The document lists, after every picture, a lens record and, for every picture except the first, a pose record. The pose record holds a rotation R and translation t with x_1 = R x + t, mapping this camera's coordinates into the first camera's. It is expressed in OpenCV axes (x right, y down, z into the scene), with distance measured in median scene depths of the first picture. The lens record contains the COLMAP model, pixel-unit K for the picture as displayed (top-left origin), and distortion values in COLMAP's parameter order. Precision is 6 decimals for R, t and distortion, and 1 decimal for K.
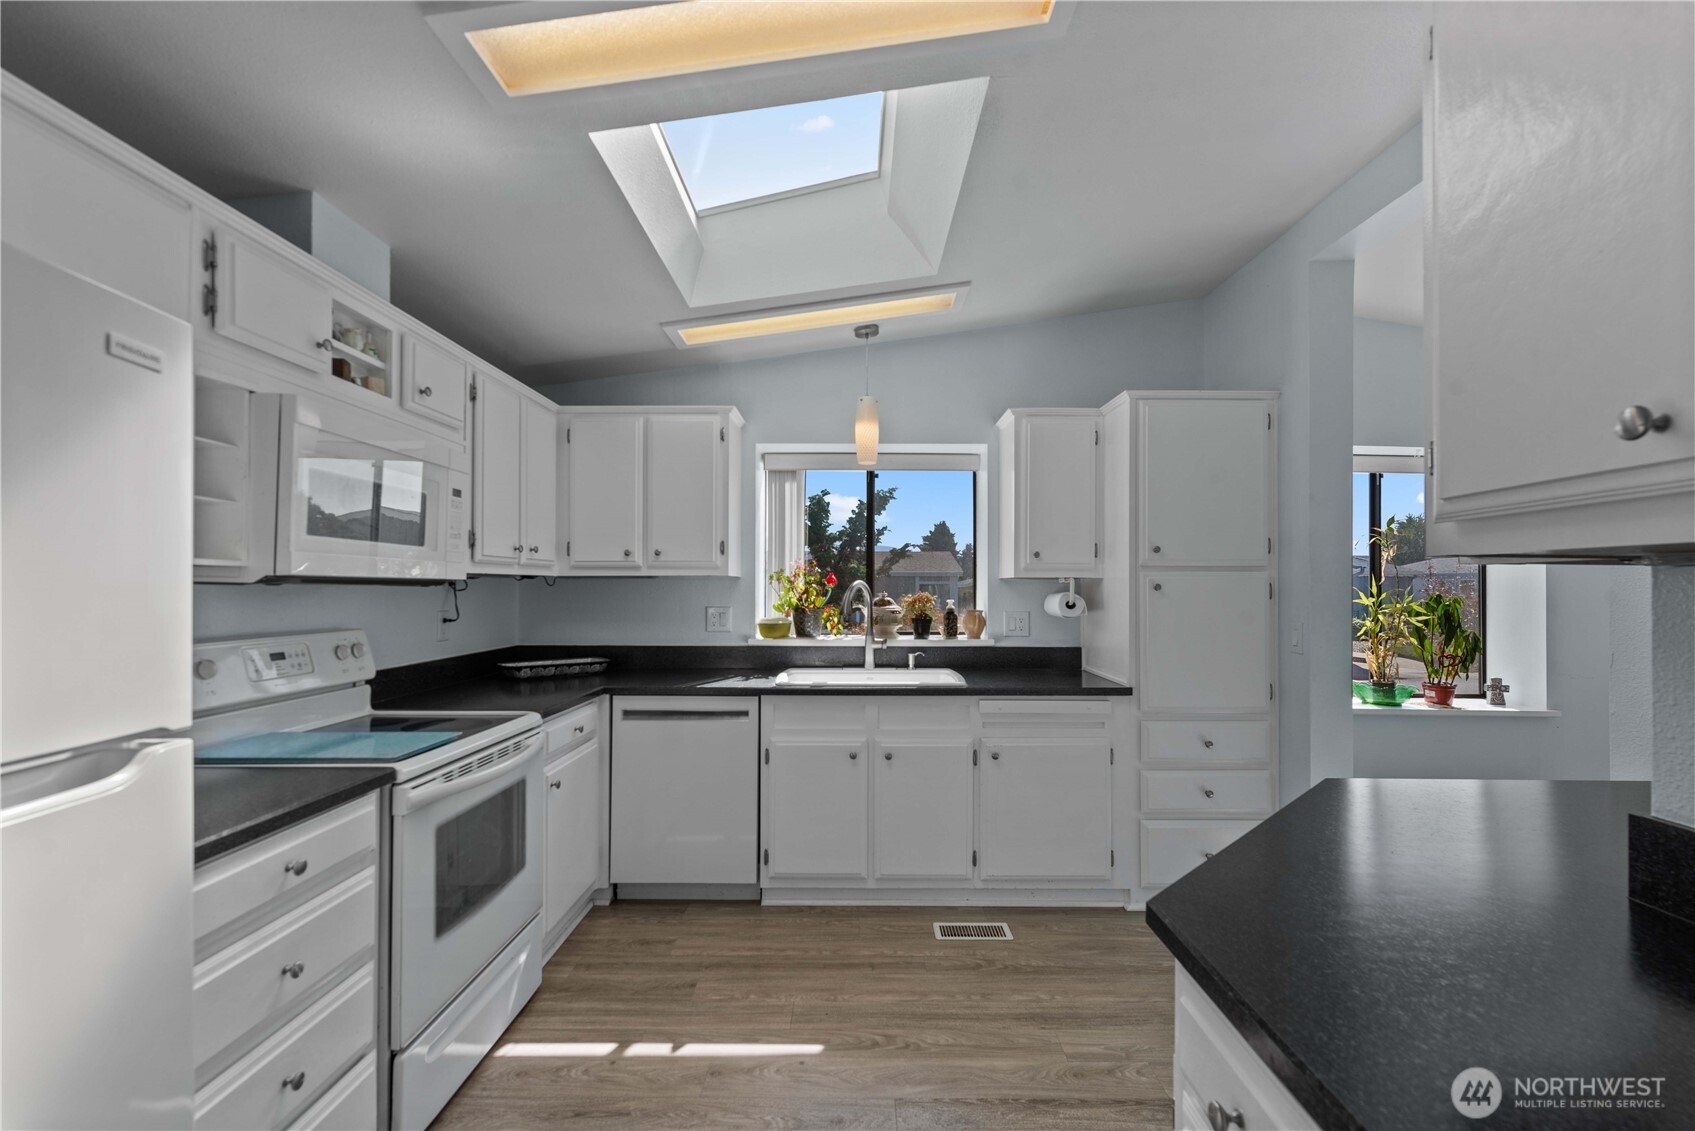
lens RADIAL K [[739.2, 0, 855.9], [0, 739.2, 575.2], [0, 0, 1]] dist [0.000632, 0.000141]
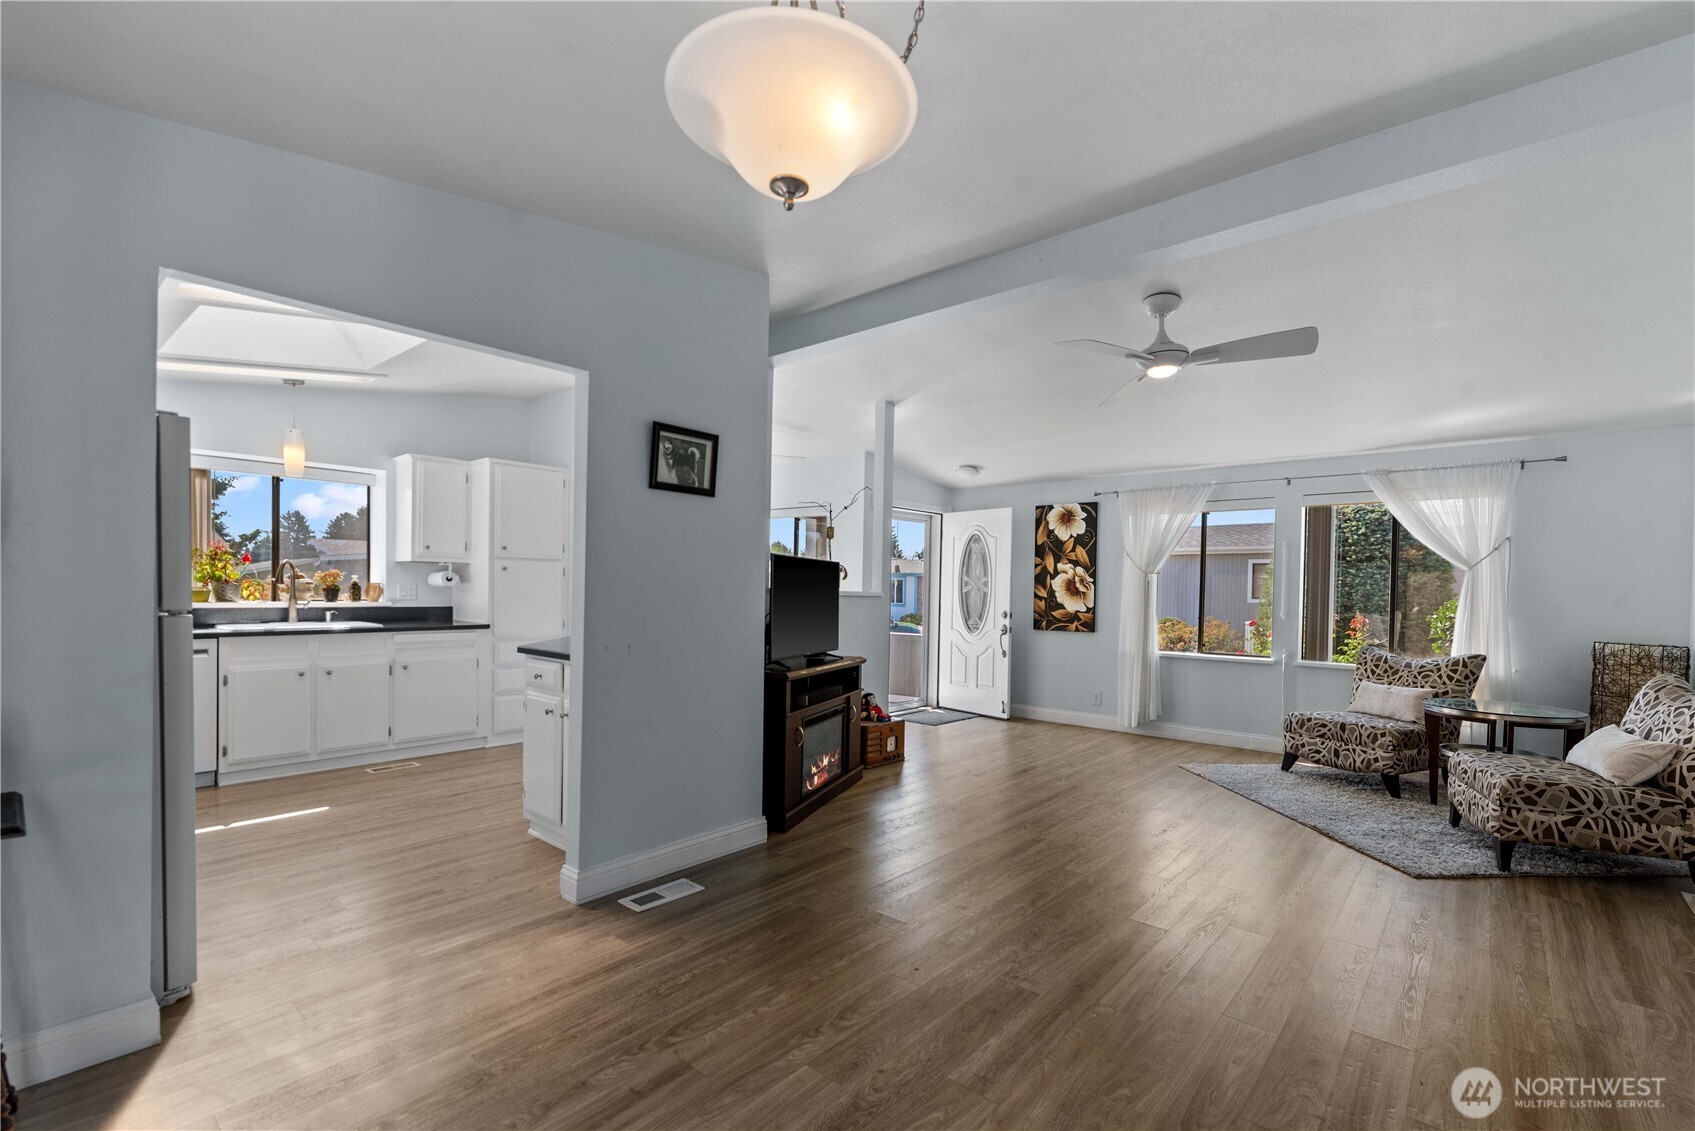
lens RADIAL K [[733.5, 0, 850.7], [0, 733.5, 600.9], [0, 0, 1]] dist [0.000273, -0.000043]
pose [[0.649335, -0.004677, 0.760488, -0.394734], [-0.027147, 0.999201, 0.029324, 0.018101], [-0.760018, -0.039686, 0.648689, -0.788494]]
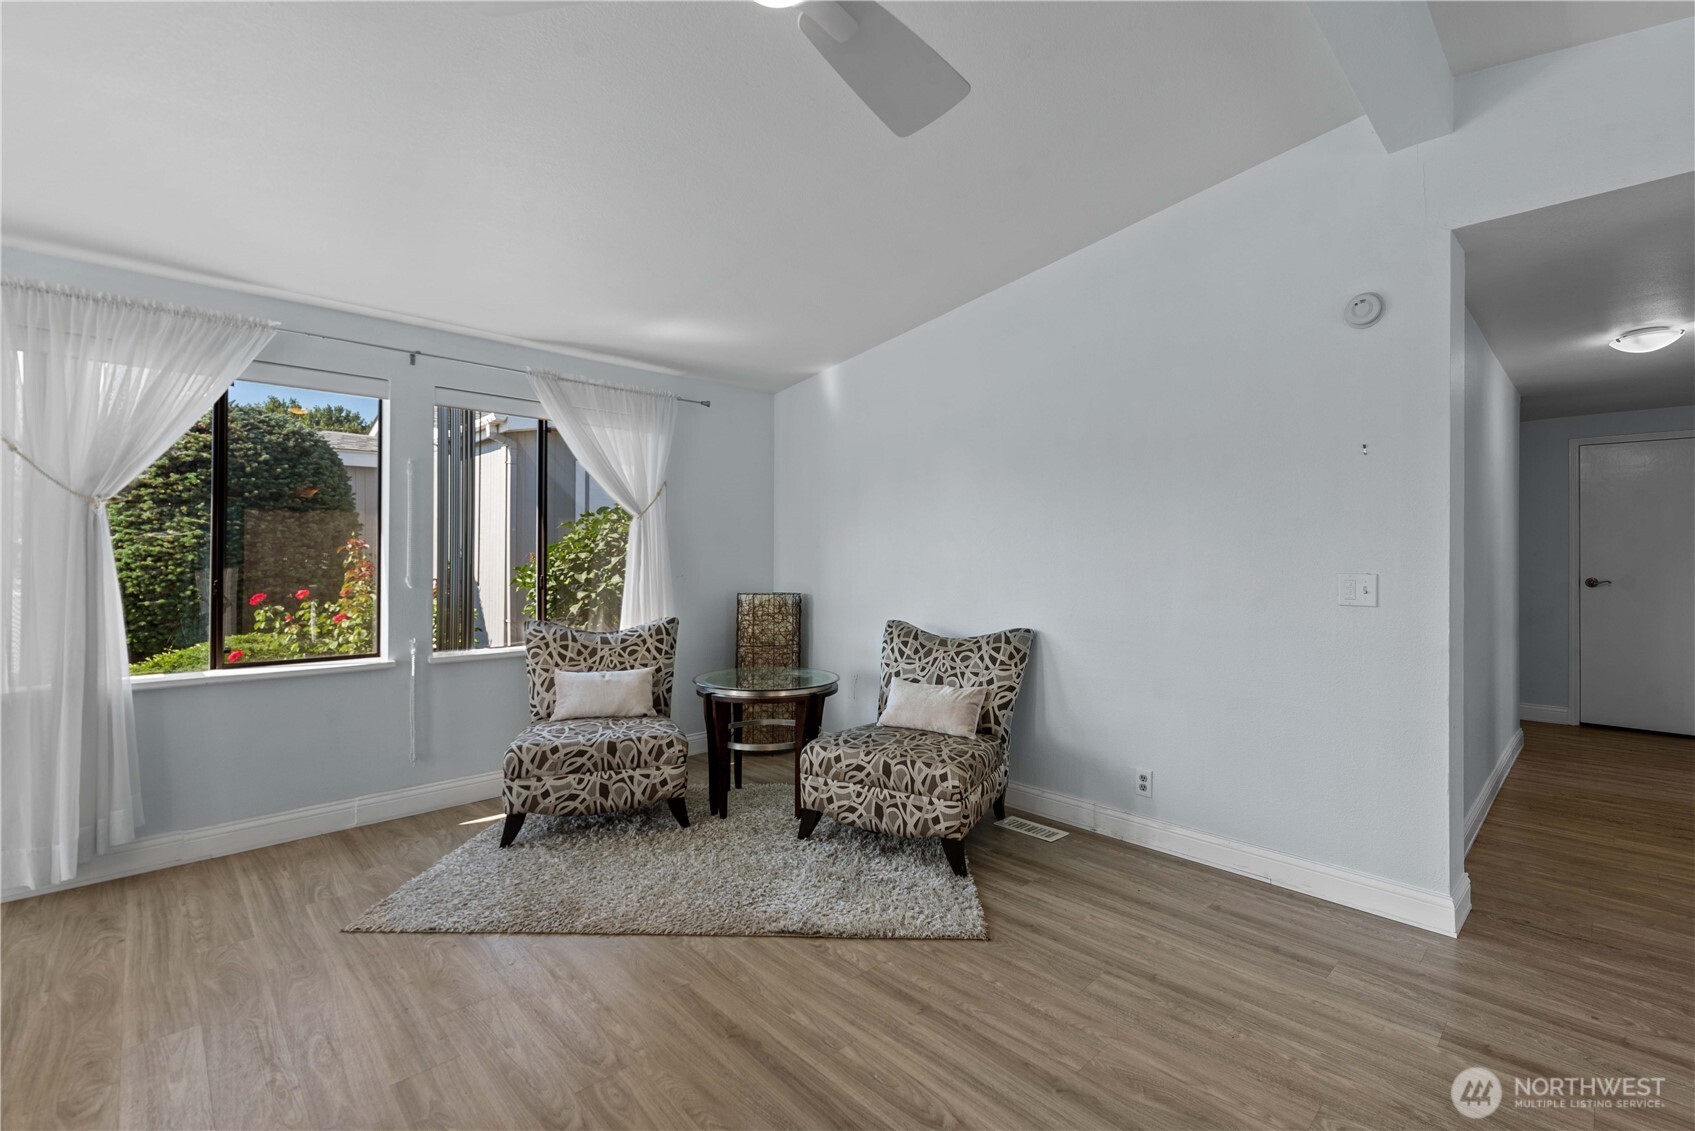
lens RADIAL K [[737.4, 0, 869.8], [0, 737.4, 555.9], [0, 0, 1]] dist [-0.001268, -0.000362]
pose [[-0.709711, -0.009874, 0.704424, 0.432751], [-0.022341, 0.999714, -0.008495, 0.033246], [-0.704139, -0.021766, -0.709729, -0.138536]]
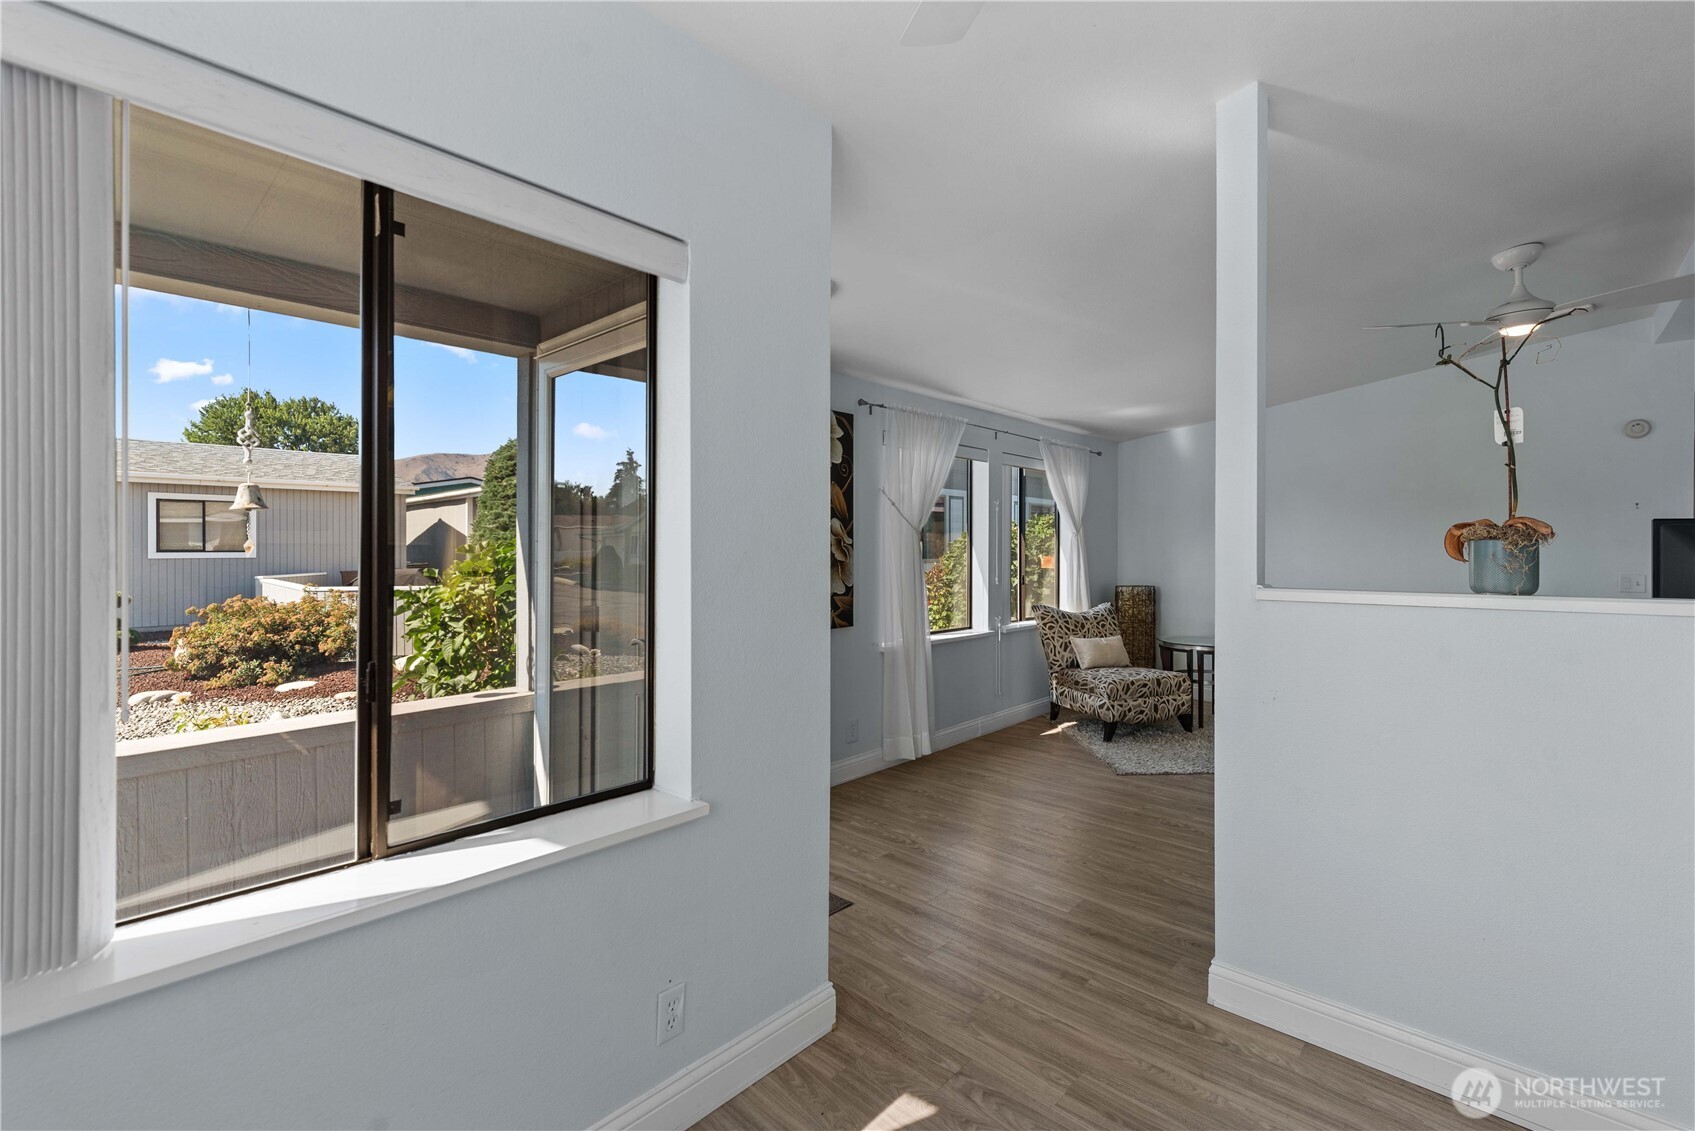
lens RADIAL K [[738.5, 0, 849.3], [0, 738.5, 547.3], [0, 0, 1]] dist [-0.000081, 0.000018]
pose [[-0.738154, -0.009388, 0.674567, 0.782947], [-0.019088, 0.999793, -0.006973, 0.021181], [-0.674363, -0.018023, -0.738180, 1.021624]]
